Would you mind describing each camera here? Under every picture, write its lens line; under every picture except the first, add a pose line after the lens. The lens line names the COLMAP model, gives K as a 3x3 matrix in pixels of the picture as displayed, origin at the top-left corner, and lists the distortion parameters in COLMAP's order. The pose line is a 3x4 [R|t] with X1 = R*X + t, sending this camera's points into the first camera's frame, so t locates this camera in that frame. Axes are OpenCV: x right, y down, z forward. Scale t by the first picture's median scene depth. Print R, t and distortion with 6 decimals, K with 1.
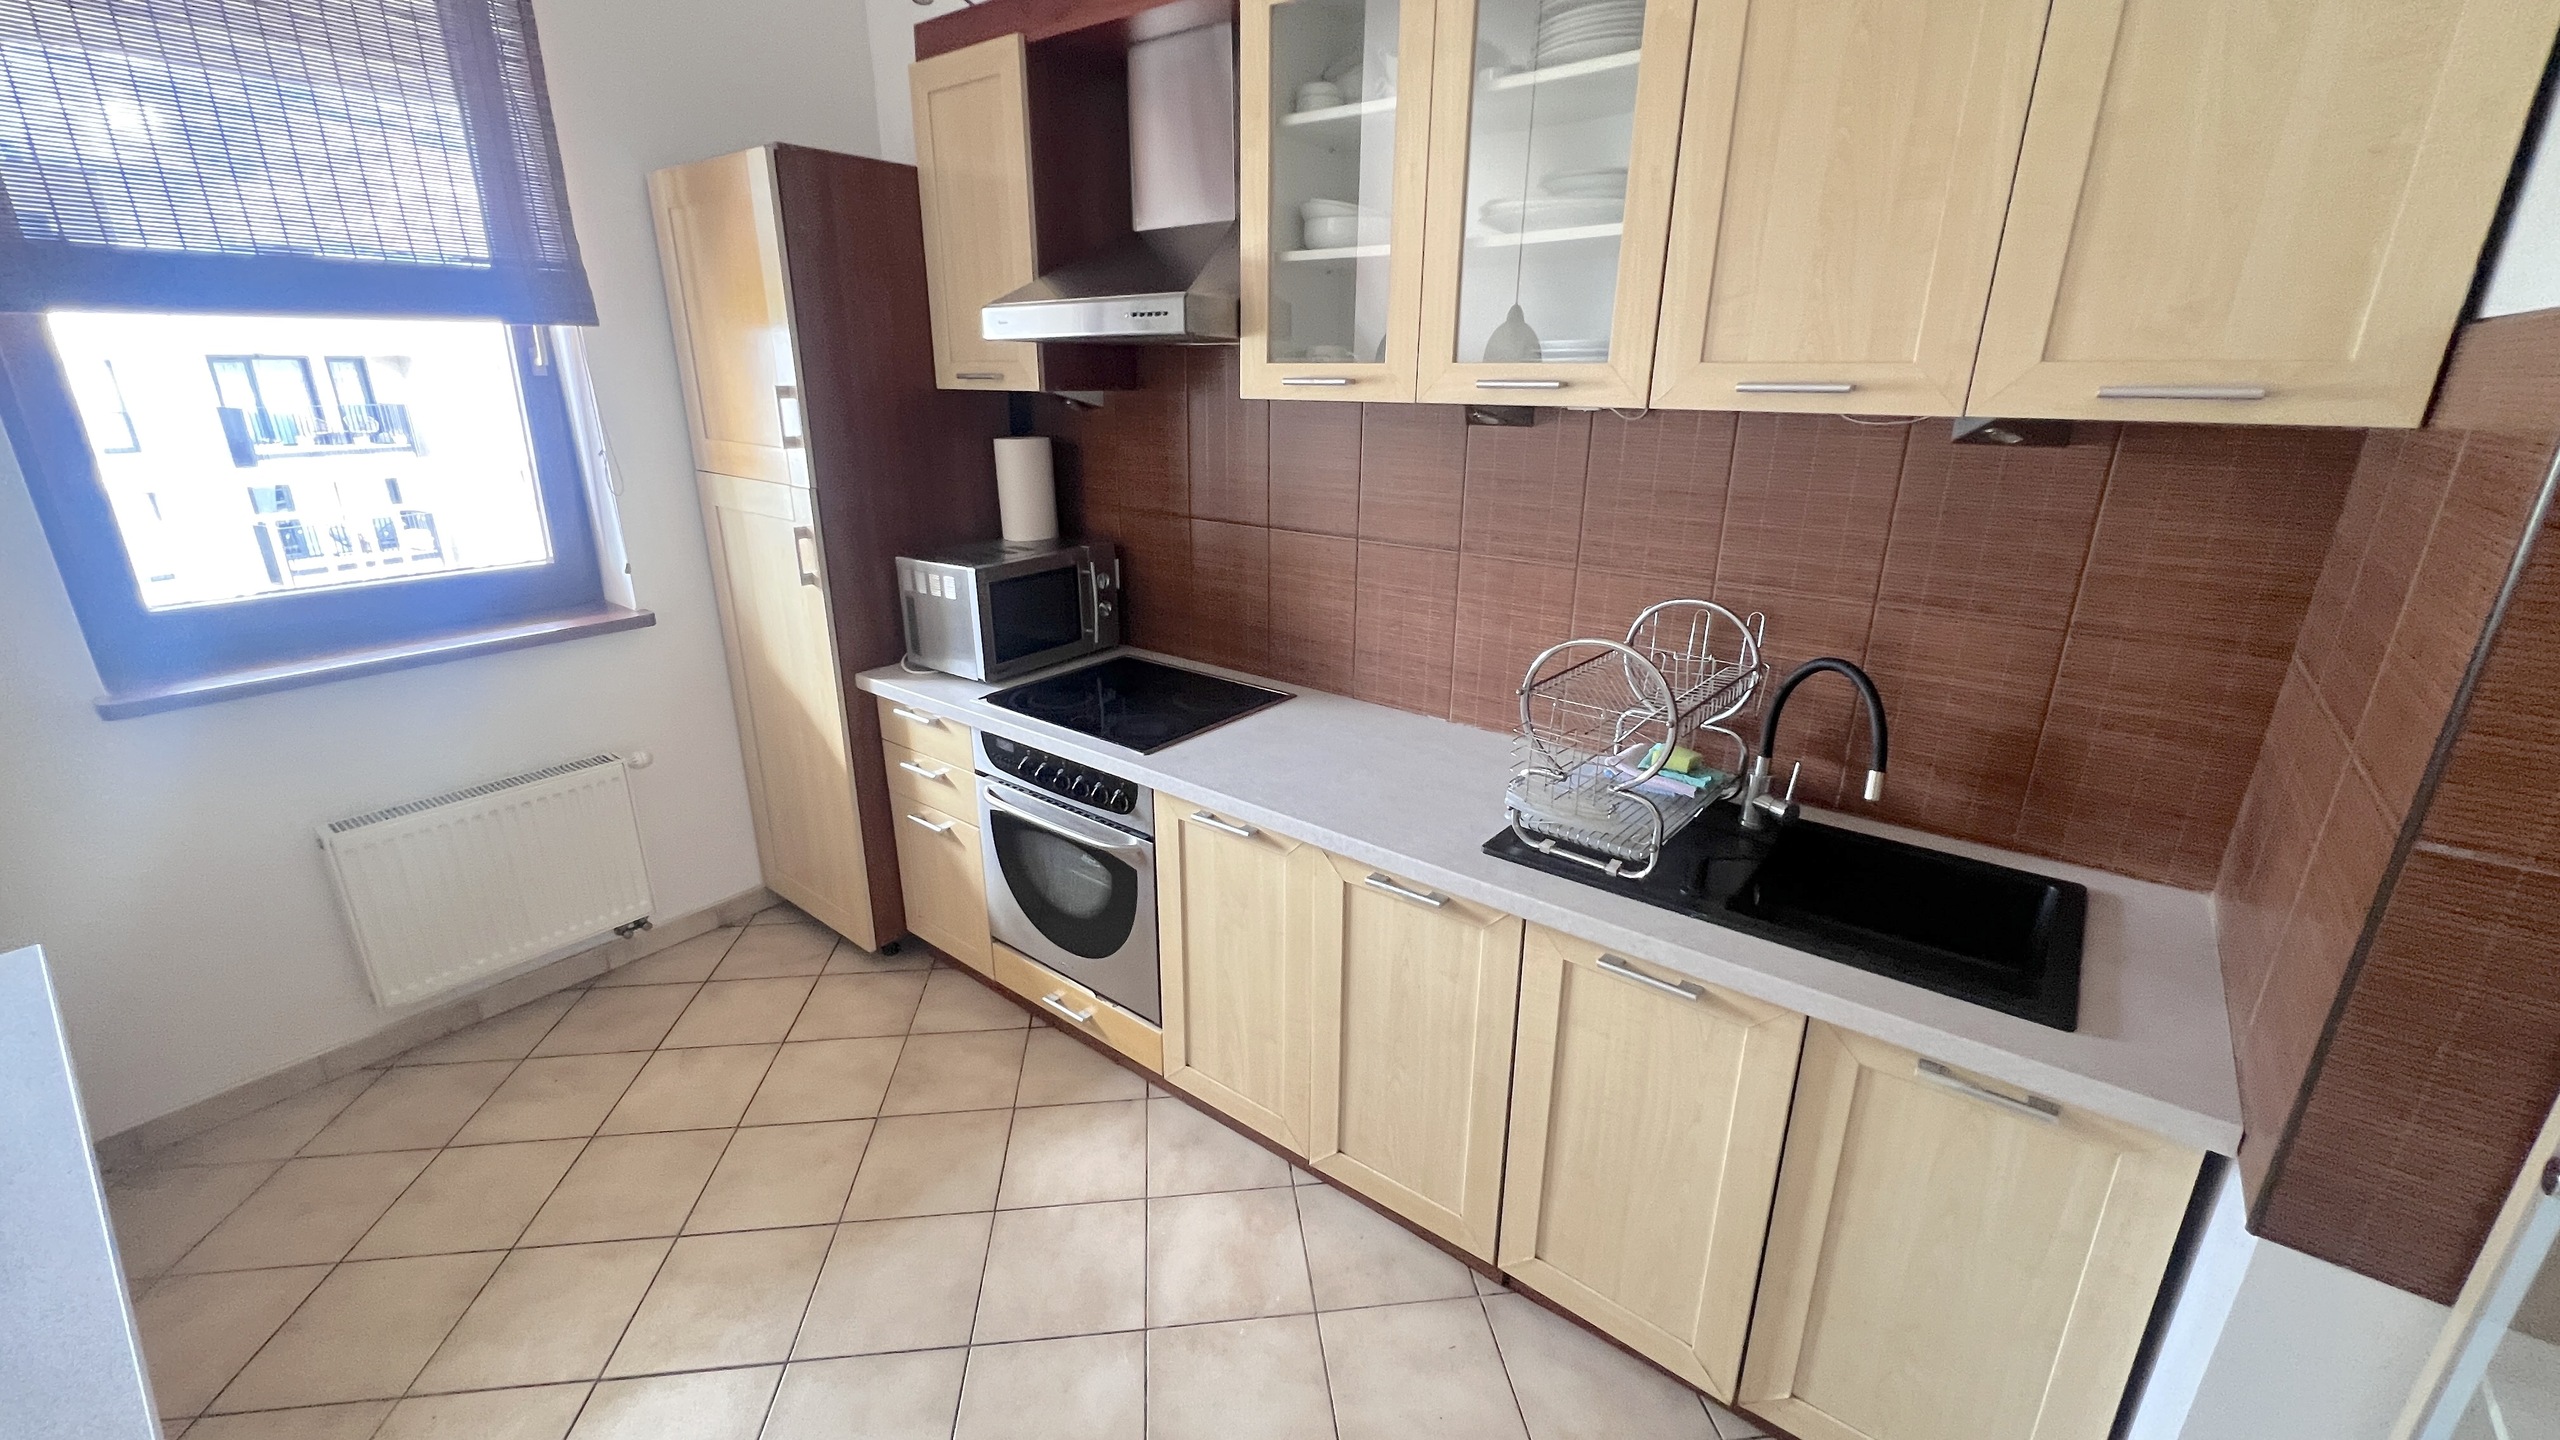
lens RADIAL K [[1024.7, 0, 1269.8], [0, 1024.7, 716.1], [0, 0, 1]] dist [-0.002060, -0.000678]
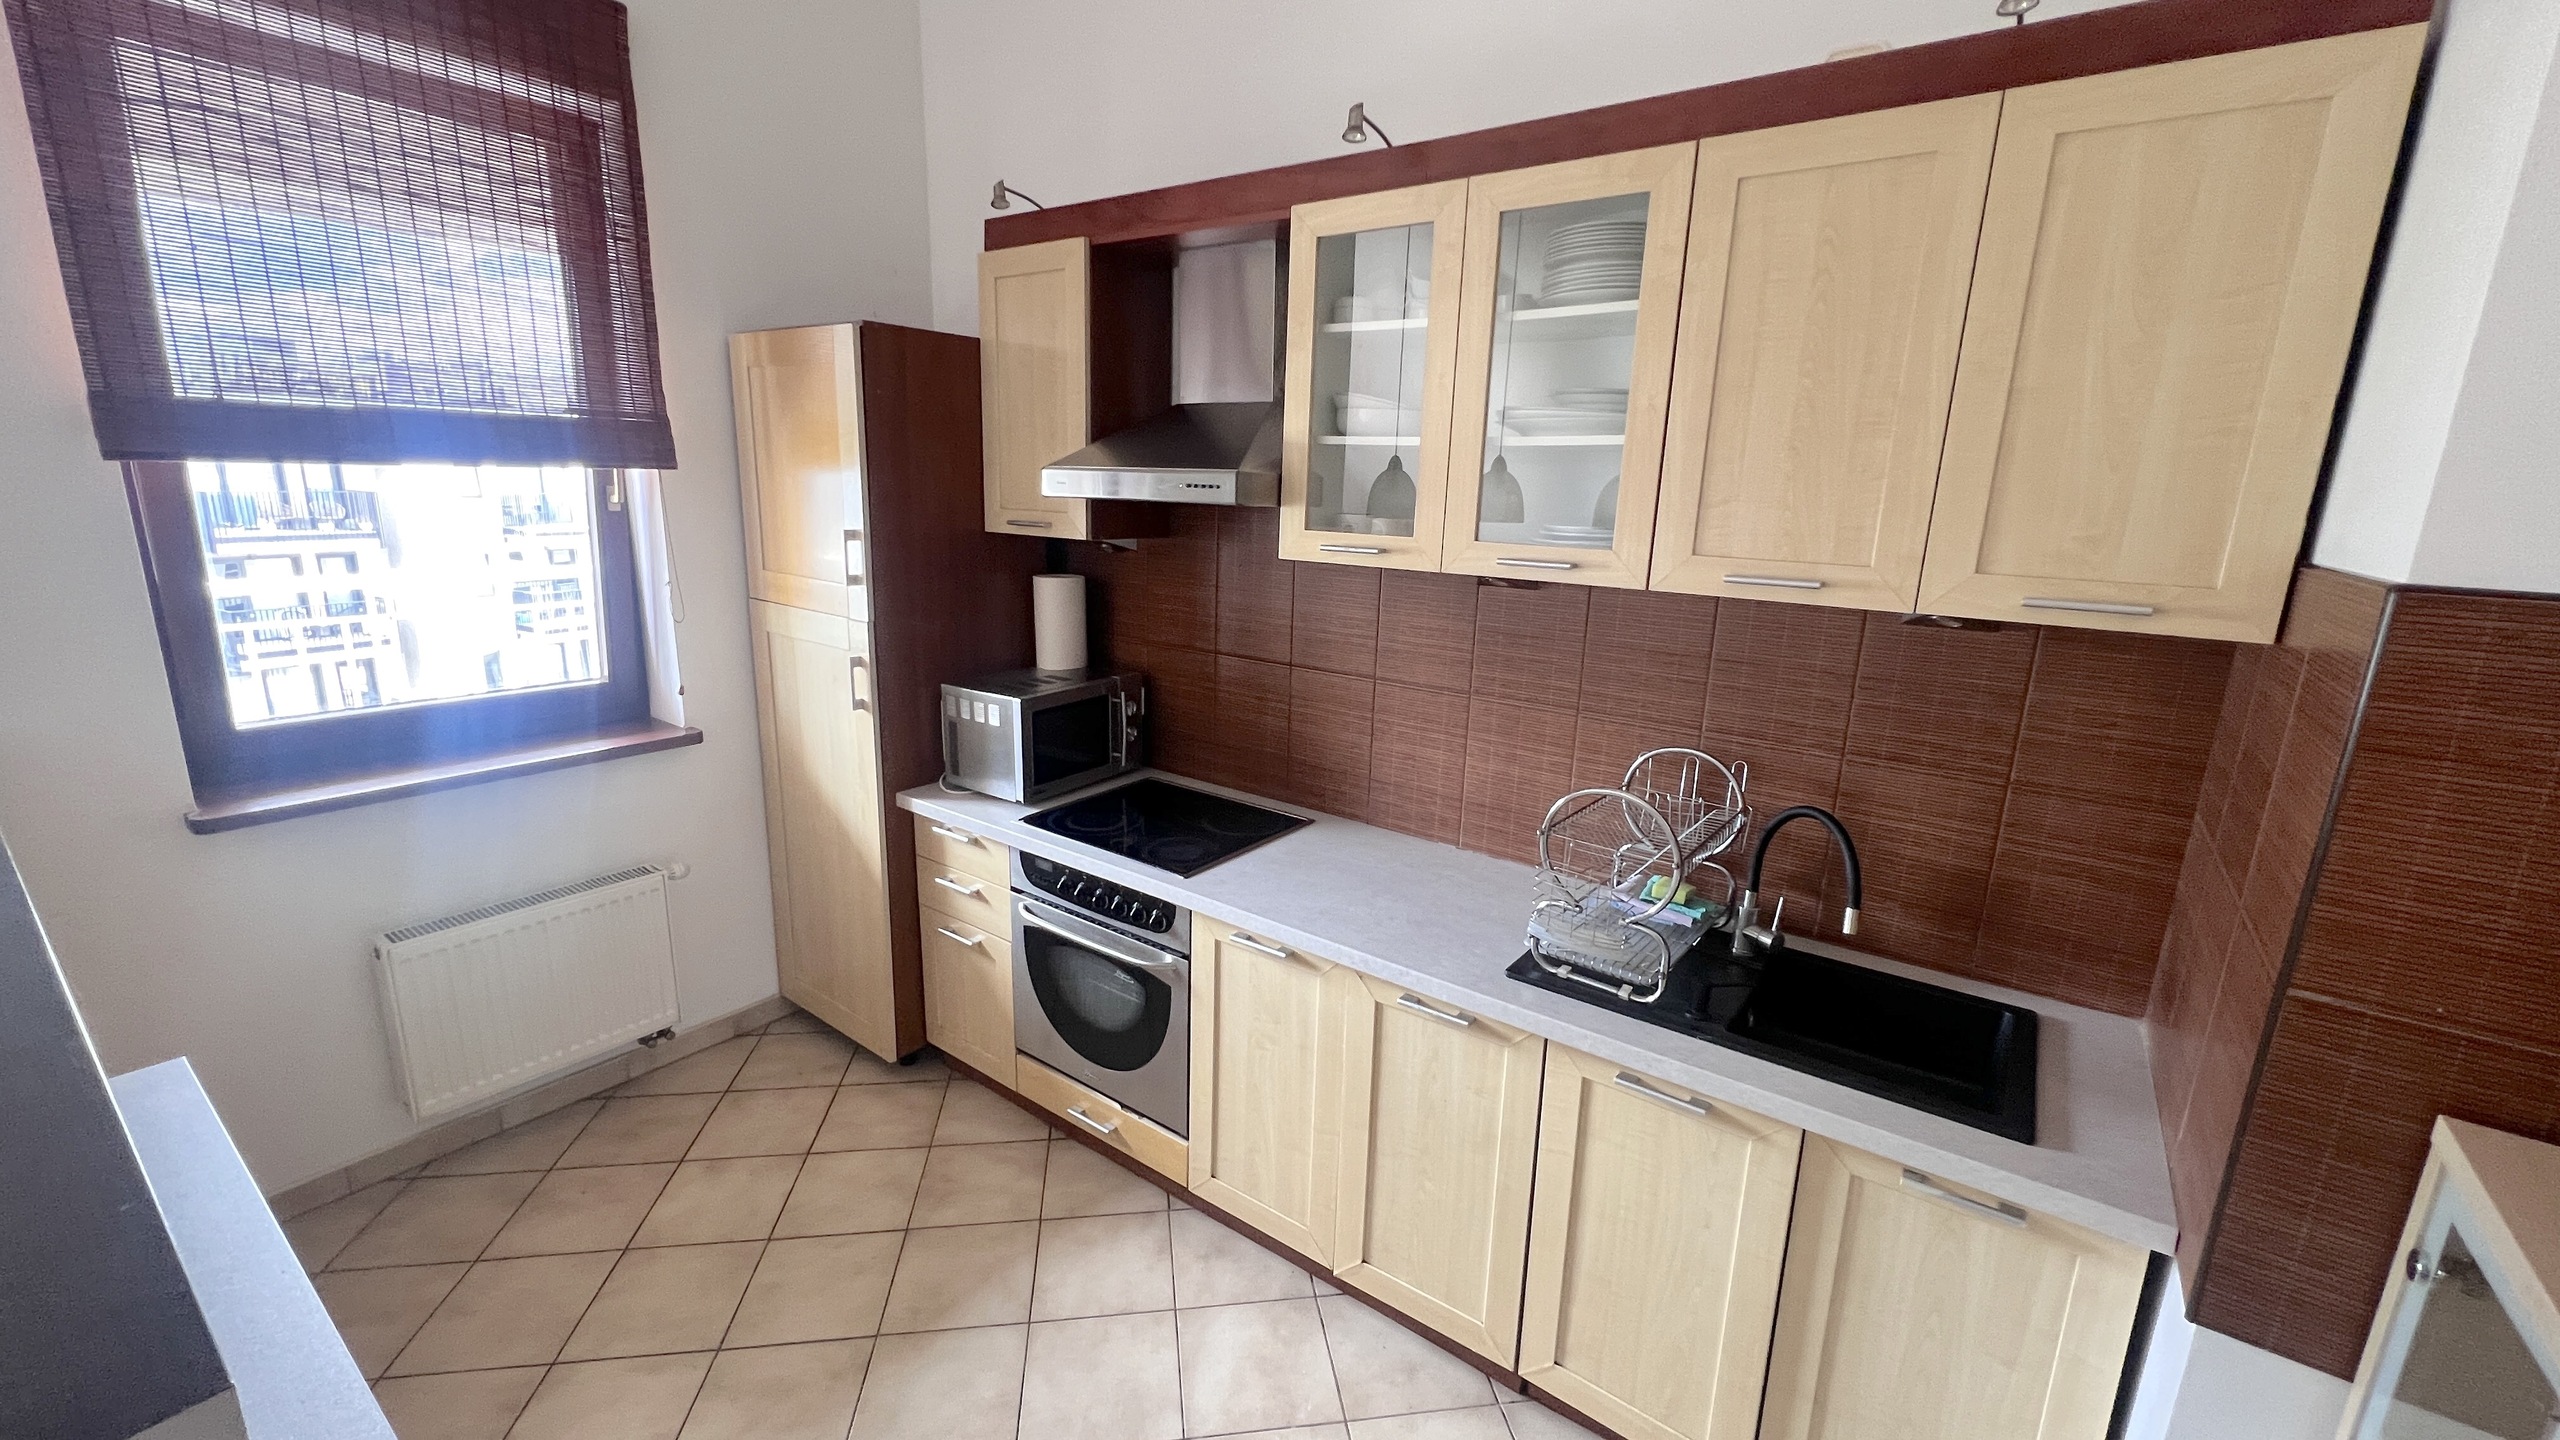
lens RADIAL K [[1024.7, 0, 1269.3], [0, 1024.7, 714.8], [0, 0, 1]] dist [-0.002060, -0.000678]
pose [[0.999167, 0.017277, 0.036975, -0.075134], [-0.013592, 0.995123, -0.097700, -0.029343], [-0.038483, 0.097116, 0.994529, -0.096018]]
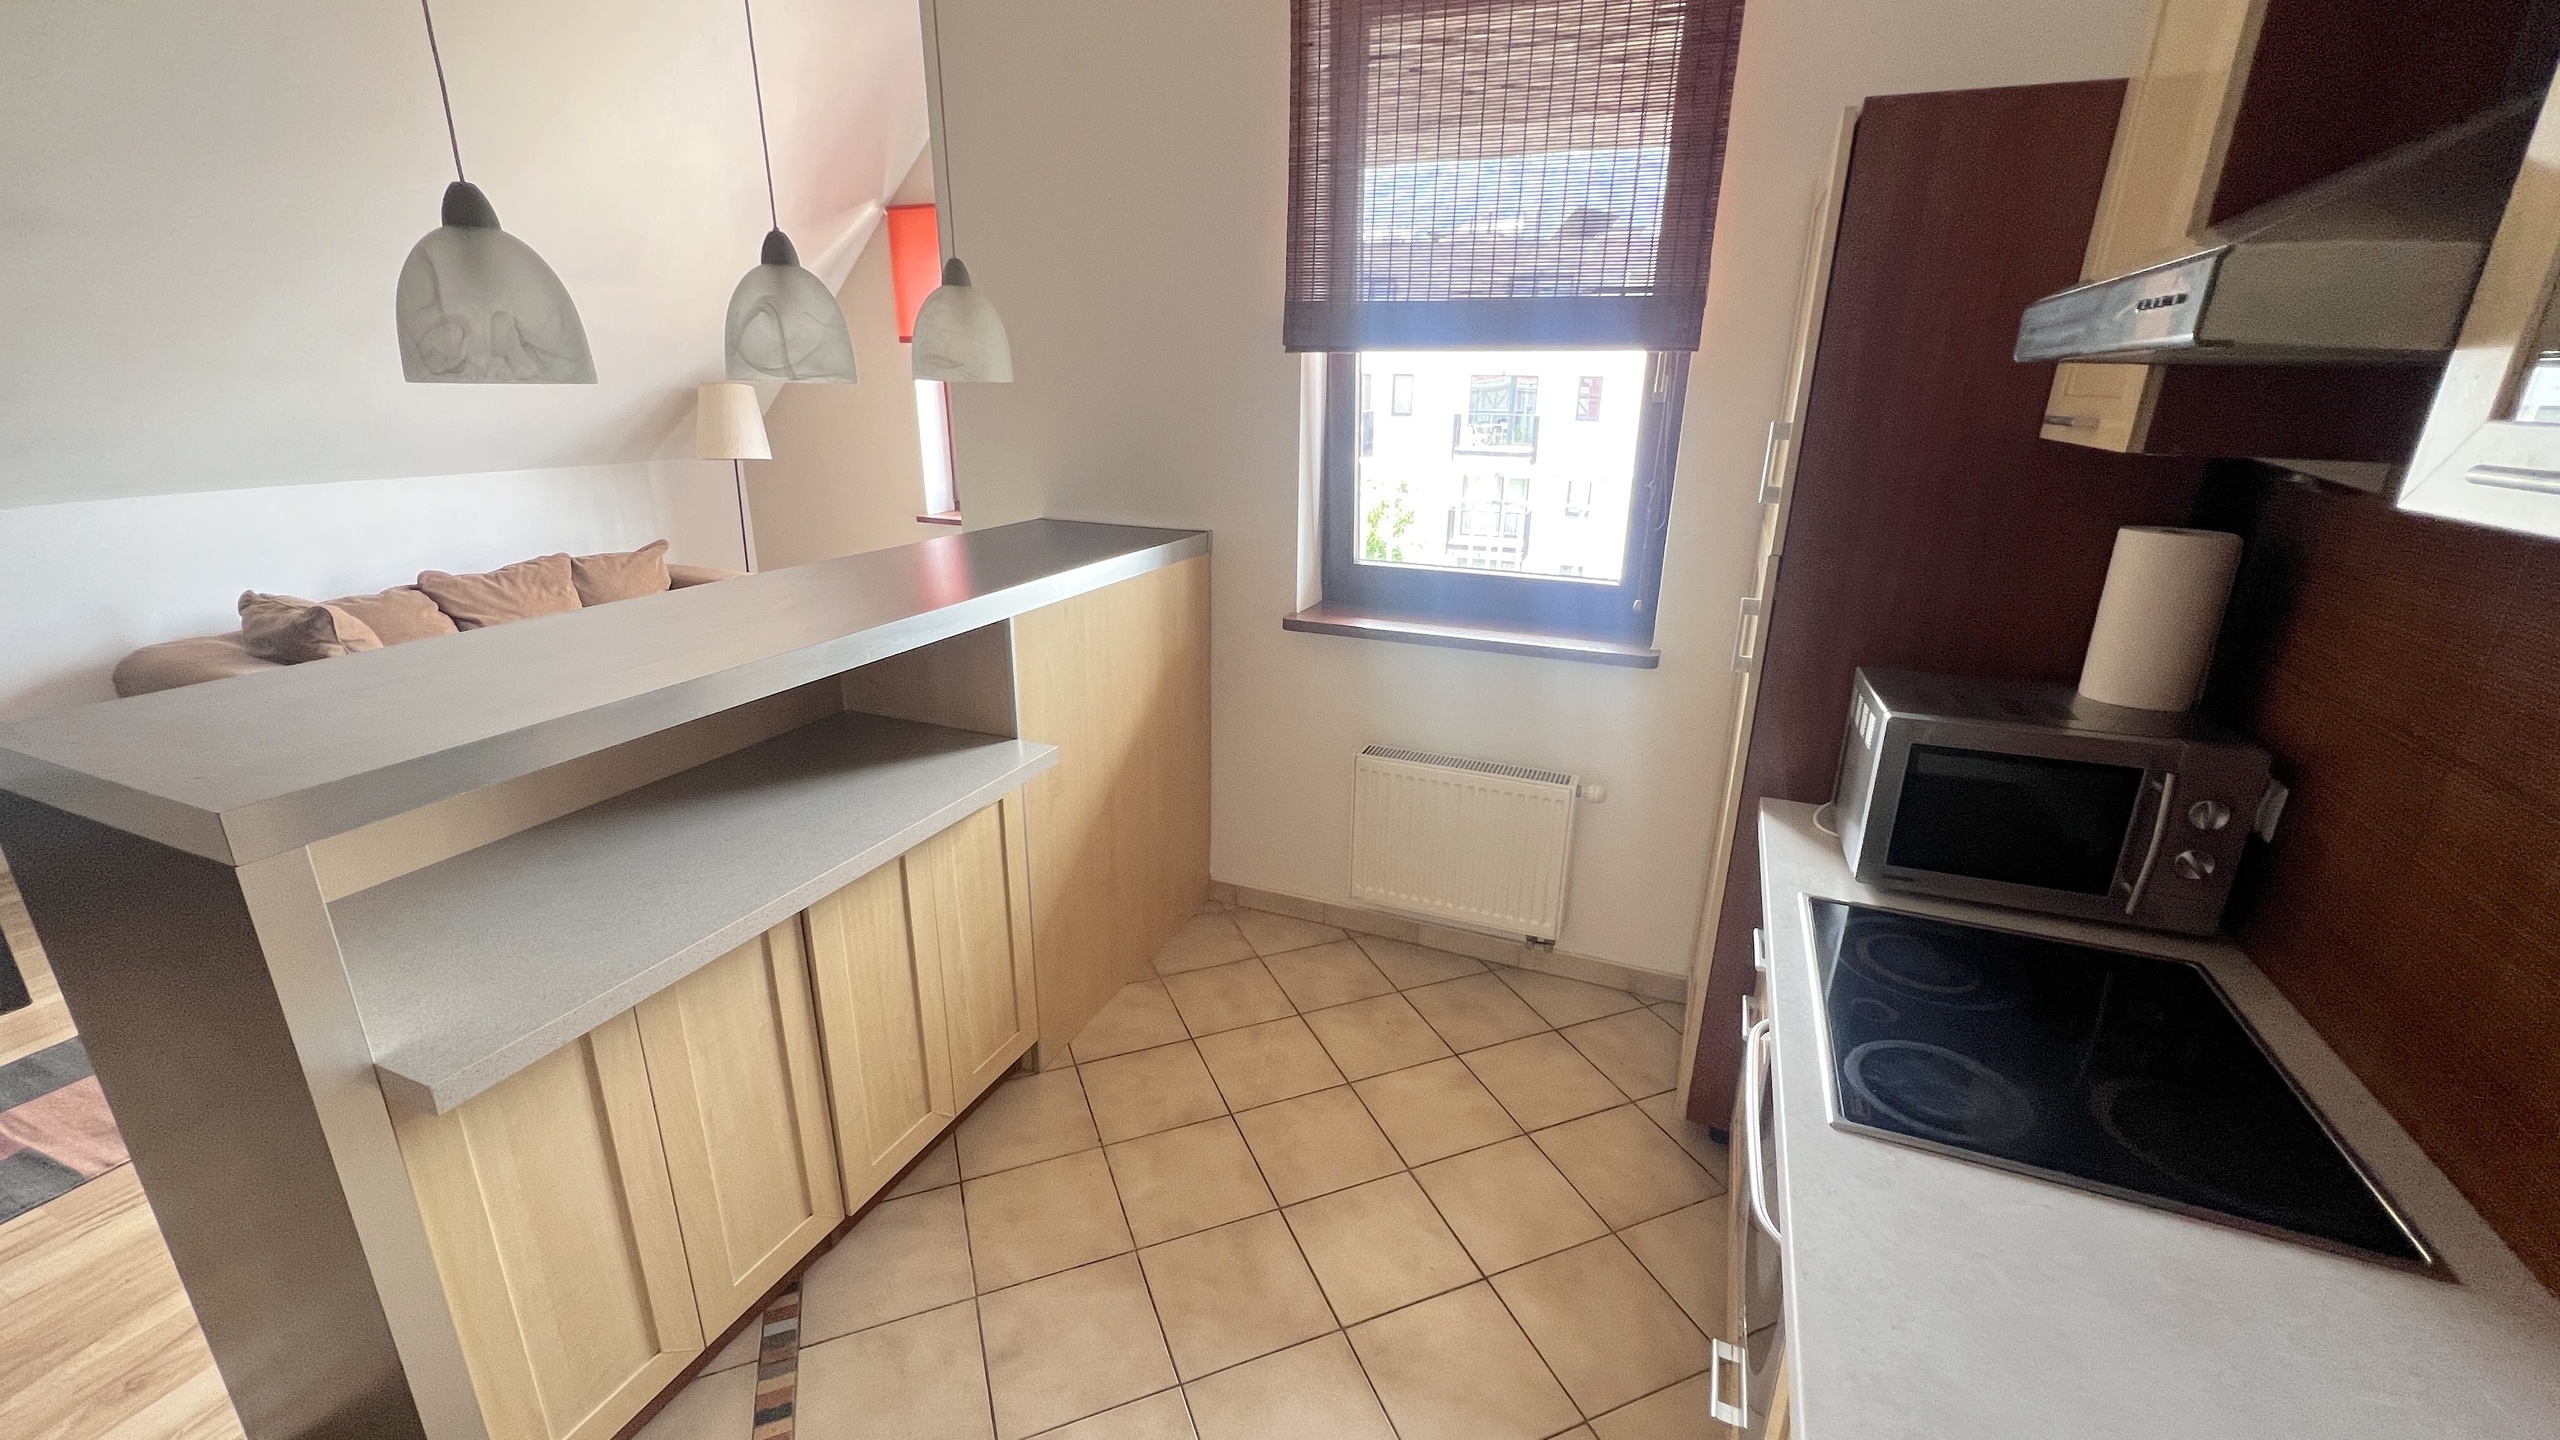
lens RADIAL K [[1024.7, 0, 1271.2], [0, 1024.7, 712.7], [0, 0, 1]] dist [-0.002060, -0.000678]
pose [[0.266297, 0.301270, -0.915599, 0.228550], [-0.319989, 0.923660, 0.210856, -0.180623], [0.909227, 0.236831, 0.342371, 0.490558]]
